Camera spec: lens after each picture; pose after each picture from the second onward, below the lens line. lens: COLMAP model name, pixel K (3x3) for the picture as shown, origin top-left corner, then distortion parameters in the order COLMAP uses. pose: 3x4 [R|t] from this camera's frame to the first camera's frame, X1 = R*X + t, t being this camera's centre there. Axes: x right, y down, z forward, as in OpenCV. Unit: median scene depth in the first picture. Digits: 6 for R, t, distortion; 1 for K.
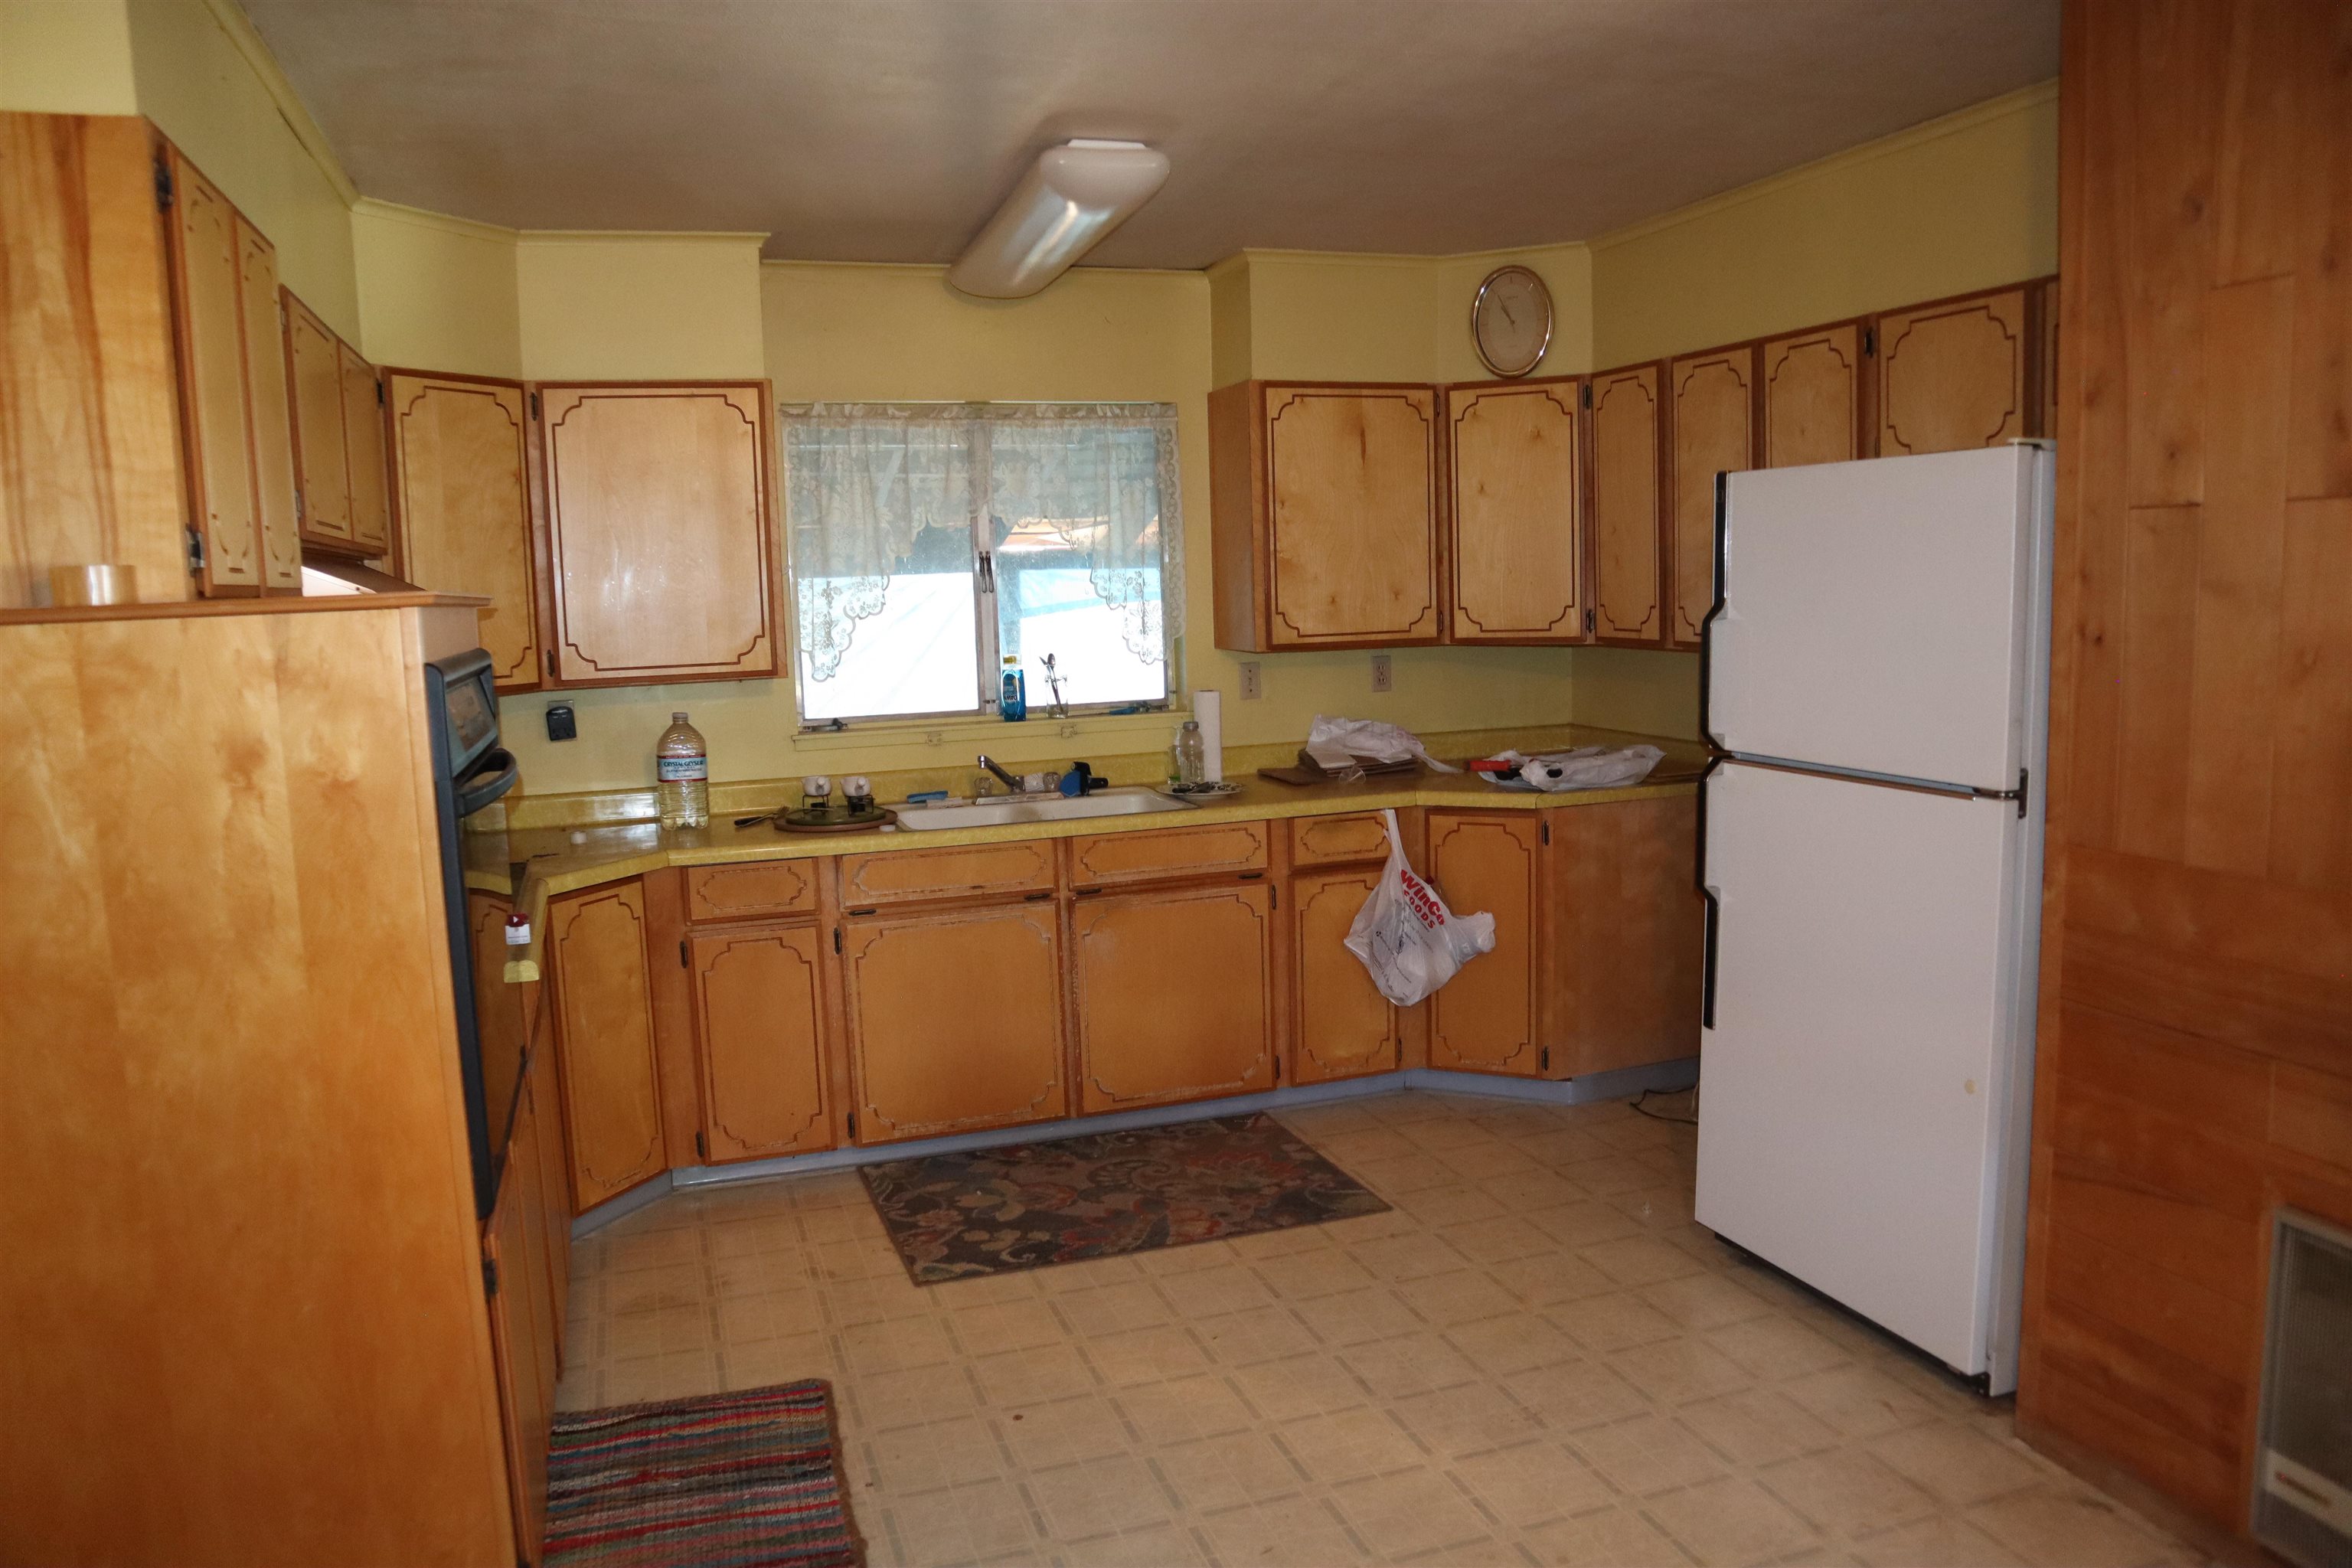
lens RADIAL K [[1625.8, 0, 1167.9], [0, 1625.8, 785.3], [0, 0, 1]] dist [-0.125288, 0.079561]
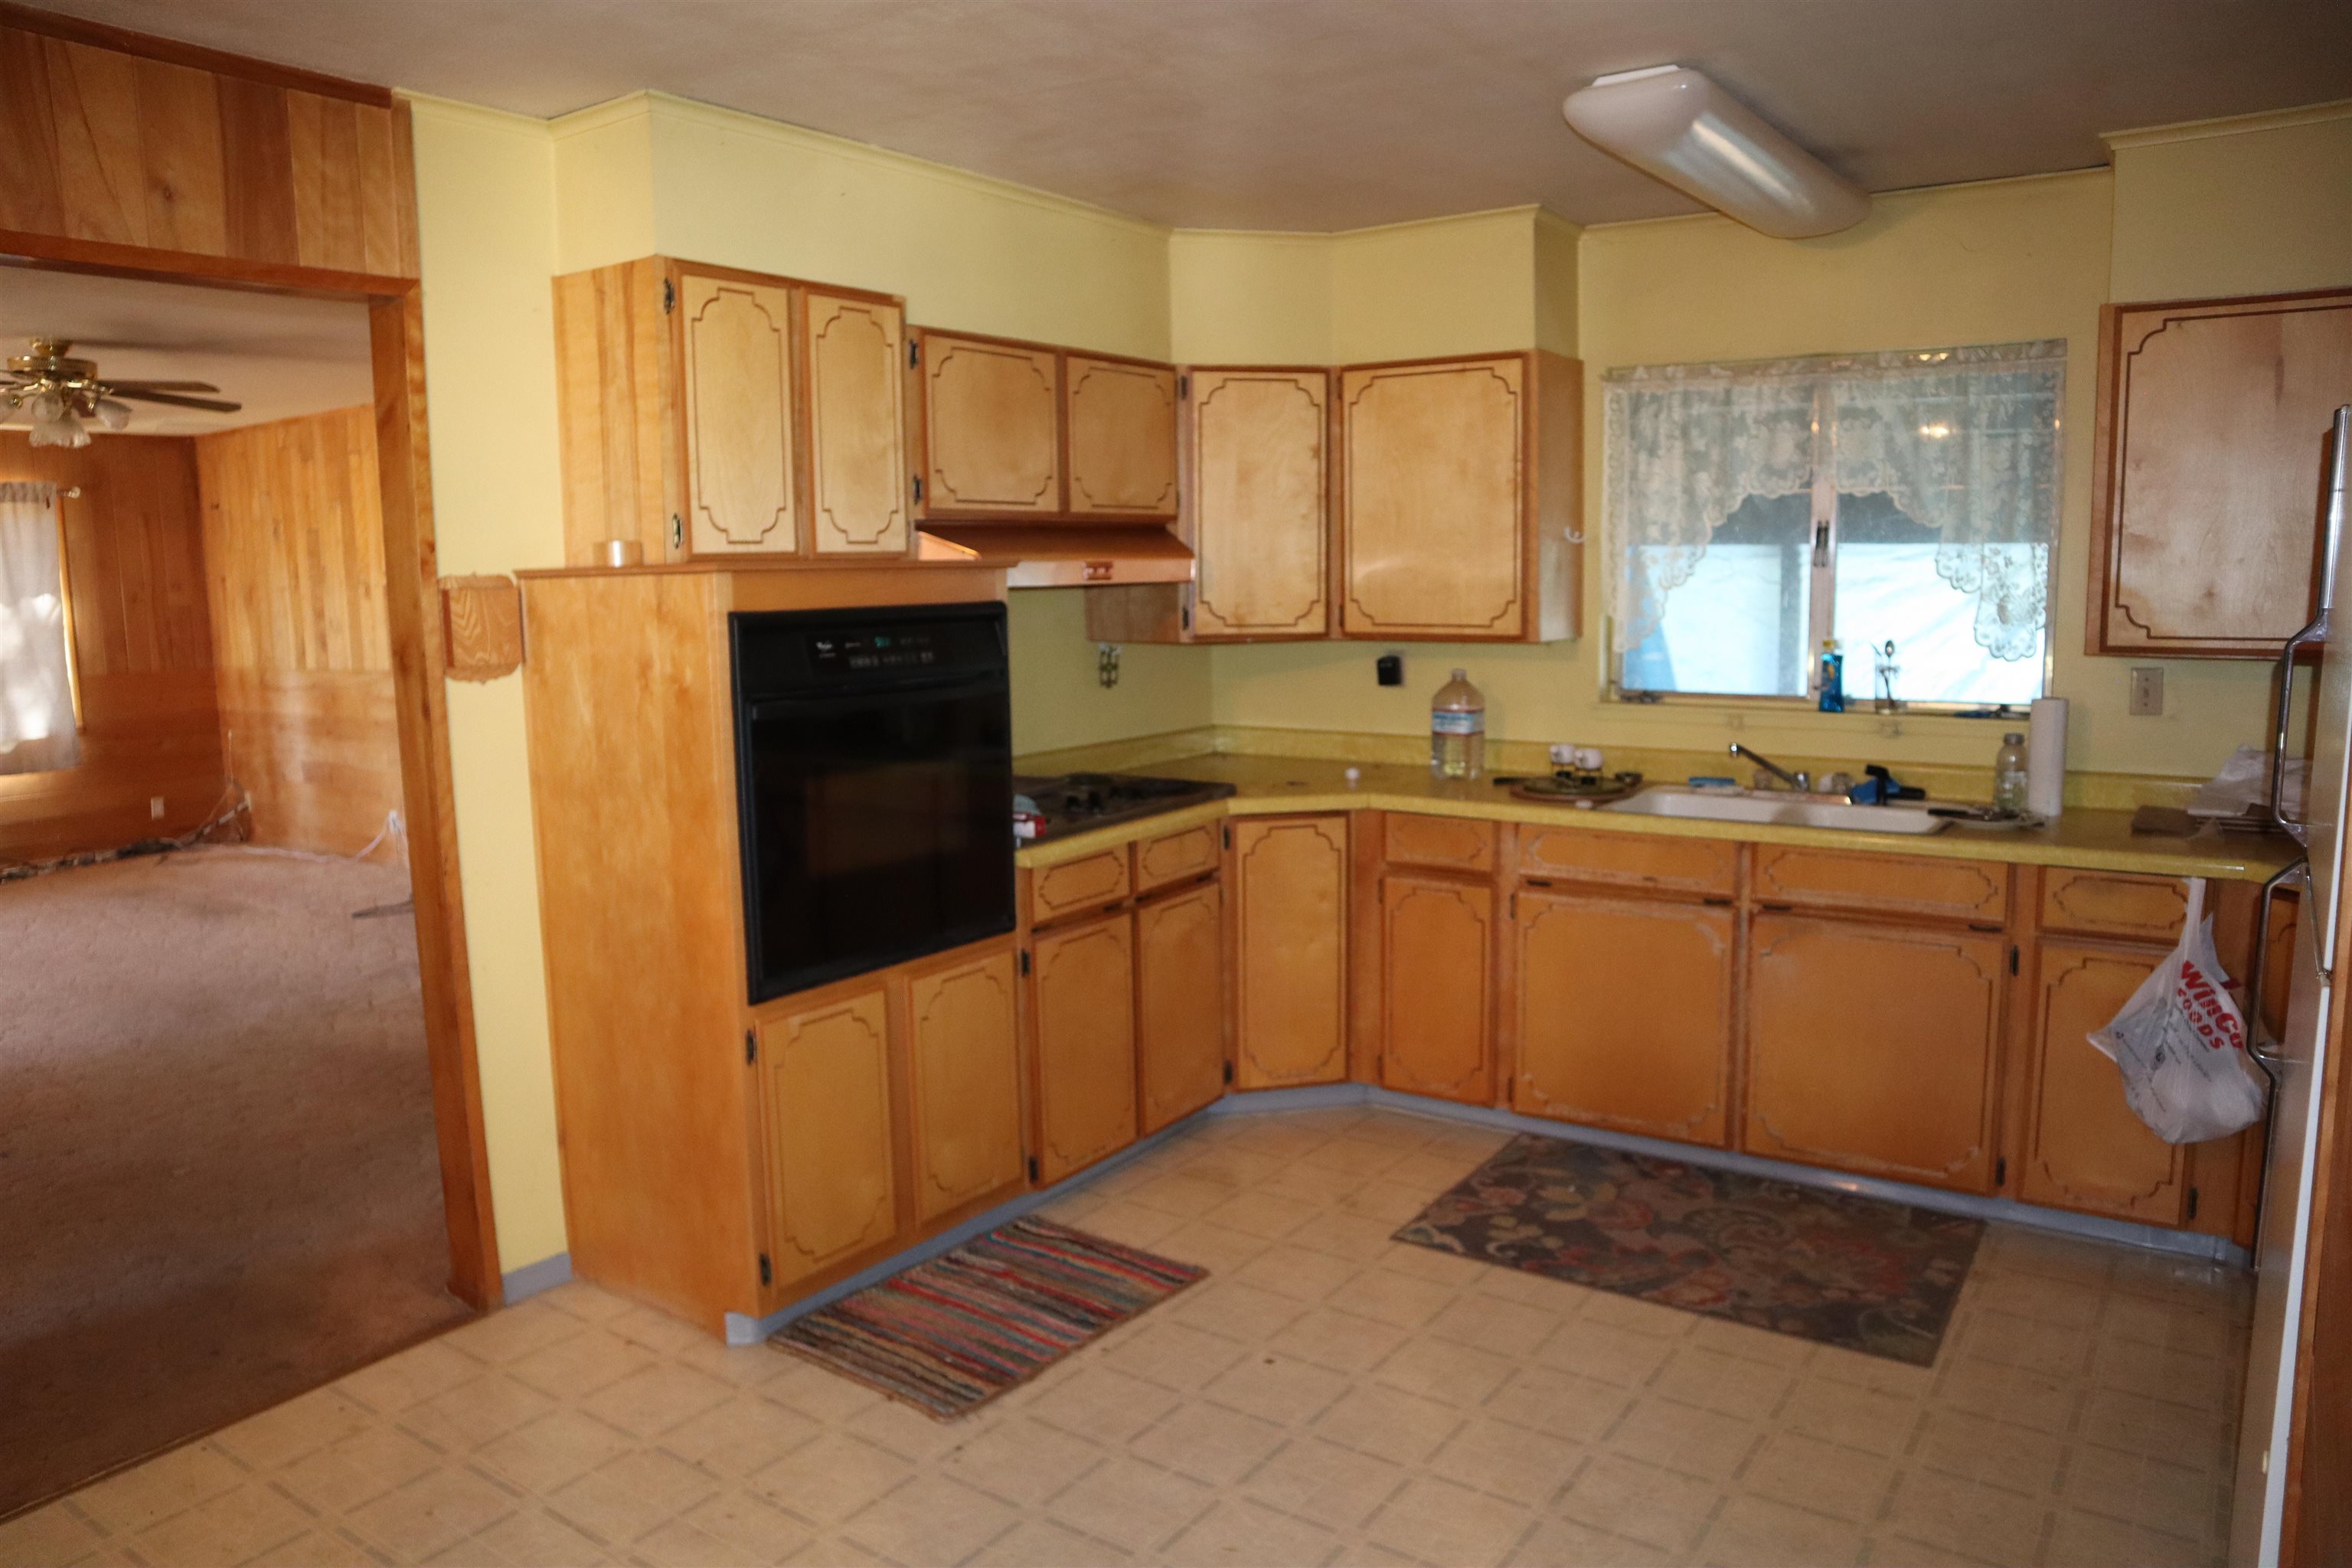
lens RADIAL K [[1625.8, 0, 1167.9], [0, 1625.8, 785.3], [0, 0, 1]] dist [-0.125288, 0.079561]
pose [[0.593047, 0.131082, -0.794426, 0.460071], [-0.104950, 0.990826, 0.085142, -0.042271], [0.798299, 0.032881, 0.601363, 0.215791]]
